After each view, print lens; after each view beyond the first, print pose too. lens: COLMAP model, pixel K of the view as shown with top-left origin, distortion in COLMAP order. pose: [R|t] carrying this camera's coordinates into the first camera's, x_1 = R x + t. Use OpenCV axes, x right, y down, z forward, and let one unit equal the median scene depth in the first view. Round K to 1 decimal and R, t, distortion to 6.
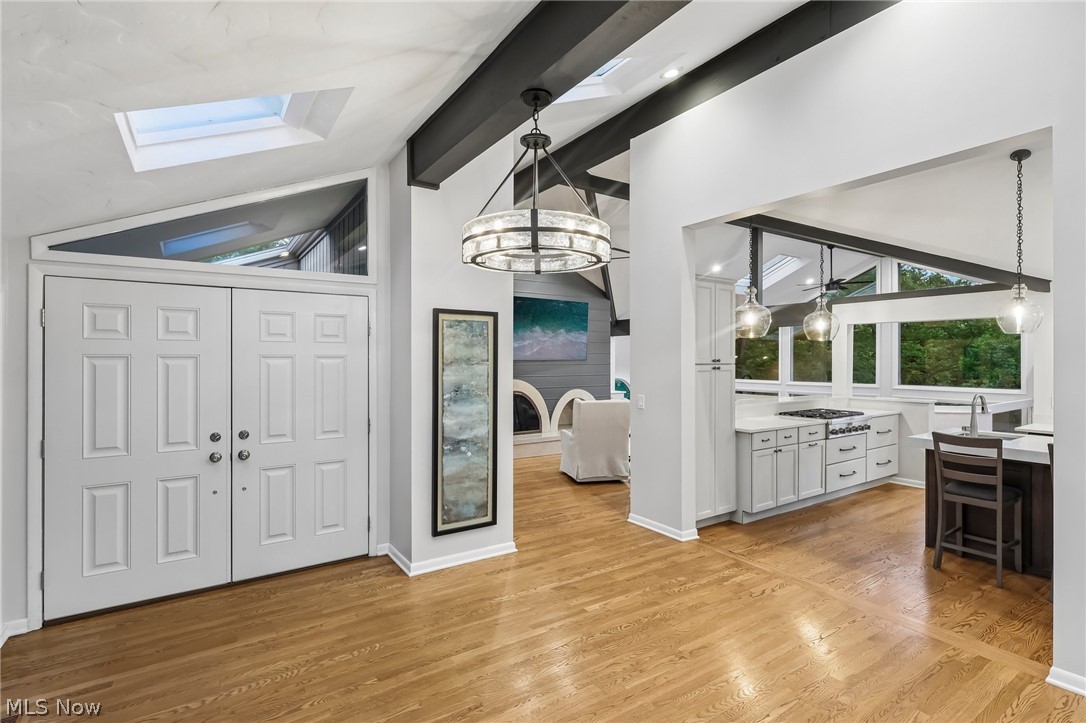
lens RADIAL K [[517.5, 0, 546.5], [0, 517.5, 360.5], [0, 0, 1]] dist [0.001130, 0.000100]
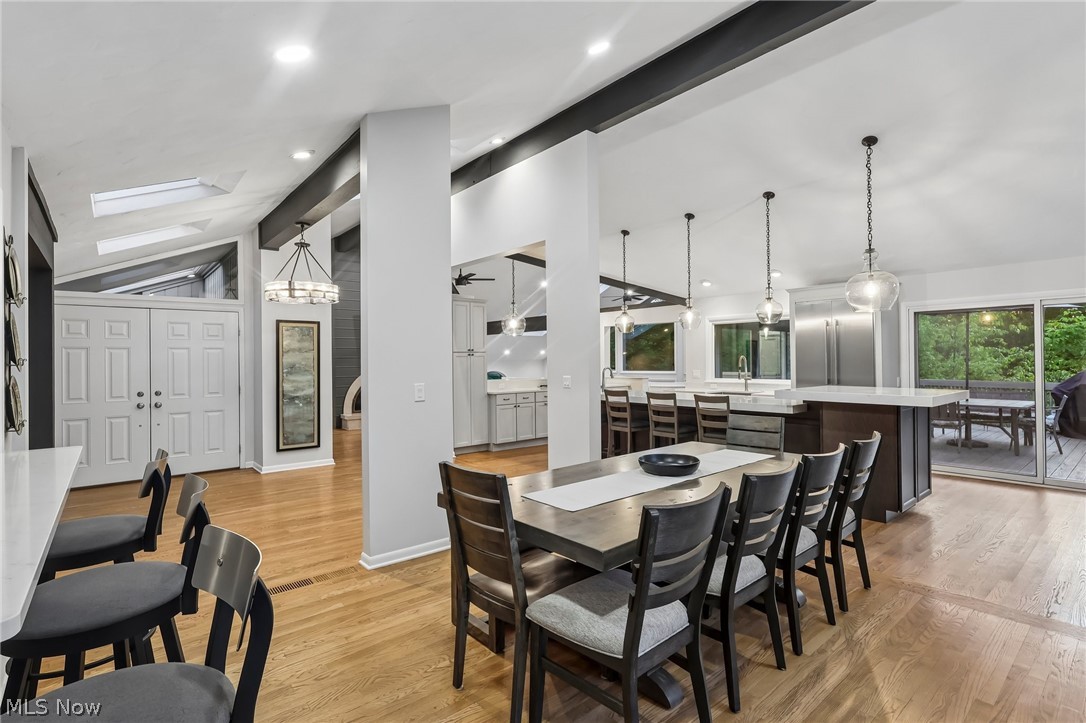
lens RADIAL K [[517.5, 0, 545.9], [0, 517.5, 357.3], [0, 0, 1]] dist [0.001130, 0.000100]
pose [[0.993836, -0.009772, 0.110428, 0.469112], [0.010447, 0.999930, -0.005535, 0.042542], [-0.110366, 0.006654, 0.993869, -0.789093]]
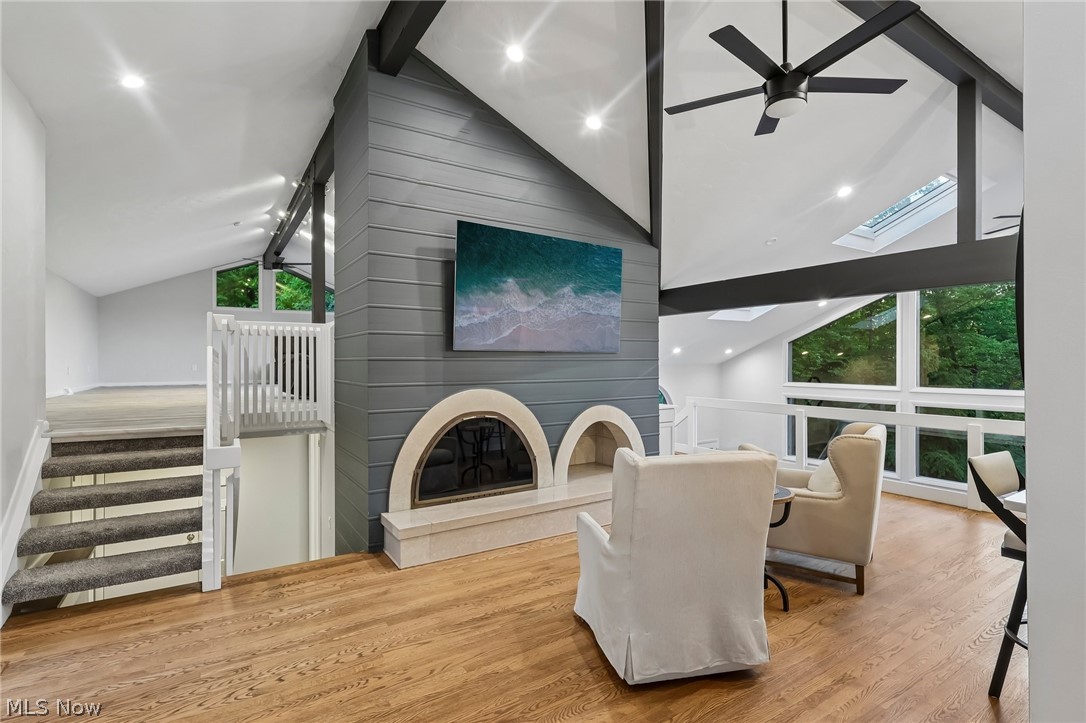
lens RADIAL K [[517.5, 0, 540.8], [0, 517.5, 360.8], [0, 0, 1]] dist [0.001130, 0.000100]
pose [[0.999758, 0.000399, -0.022012, 0.006230], [-0.000396, 1.000000, 0.000133, 0.009643], [0.022012, -0.000124, 0.999758, 0.504481]]
